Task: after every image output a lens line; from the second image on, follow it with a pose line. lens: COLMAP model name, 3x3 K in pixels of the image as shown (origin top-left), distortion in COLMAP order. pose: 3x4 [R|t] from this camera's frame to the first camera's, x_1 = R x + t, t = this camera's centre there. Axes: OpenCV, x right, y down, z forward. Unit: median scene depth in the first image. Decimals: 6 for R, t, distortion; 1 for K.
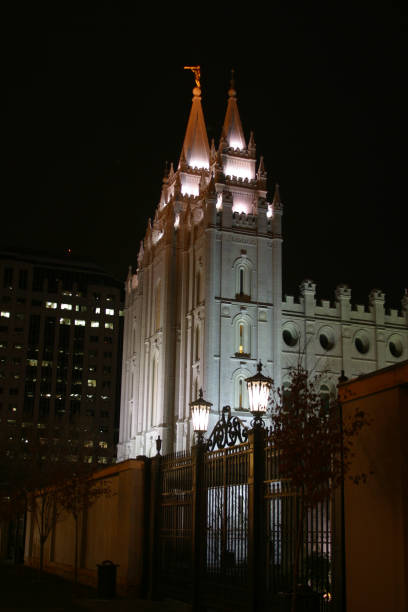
lens RADIAL K [[765.3, 0, 204.8], [0, 765.3, 322.7], [0, 0, 1]] dist [-0.125621, 0.025233]
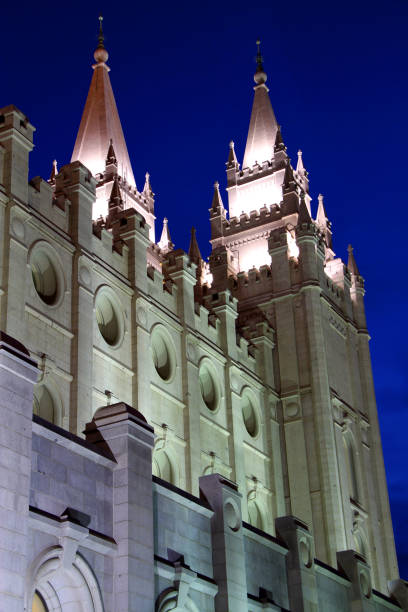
lens RADIAL K [[1105.7, 0, 203.7], [0, 1105.7, 325.5], [0, 0, 1]] dist [0.216575, 0.374985]
pose [[0.754354, 0.244473, 0.609248, 0.001216], [-0.114286, 0.962804, -0.244840, 0.181566], [-0.646443, 0.115068, 0.754235, 0.607044]]
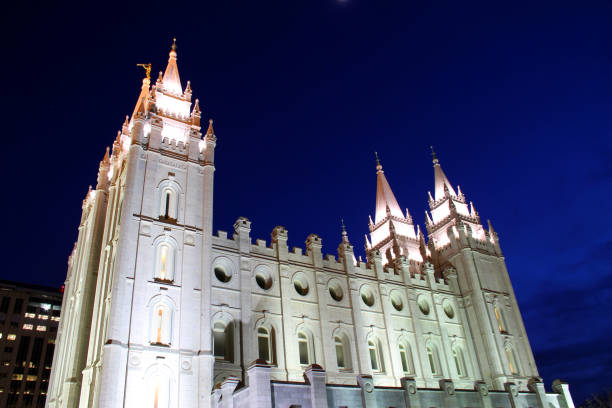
lens RADIAL K [[504.4, 0, 306.0], [0, 504.4, 204.0], [0, 0, 1]] dist [-0.179715, 0.123463]
pose [[0.971575, 0.027806, 0.235094, 0.066622], [0.047439, 0.950066, -0.308422, 0.129045], [-0.231930, 0.310808, 0.921741, 0.413754]]
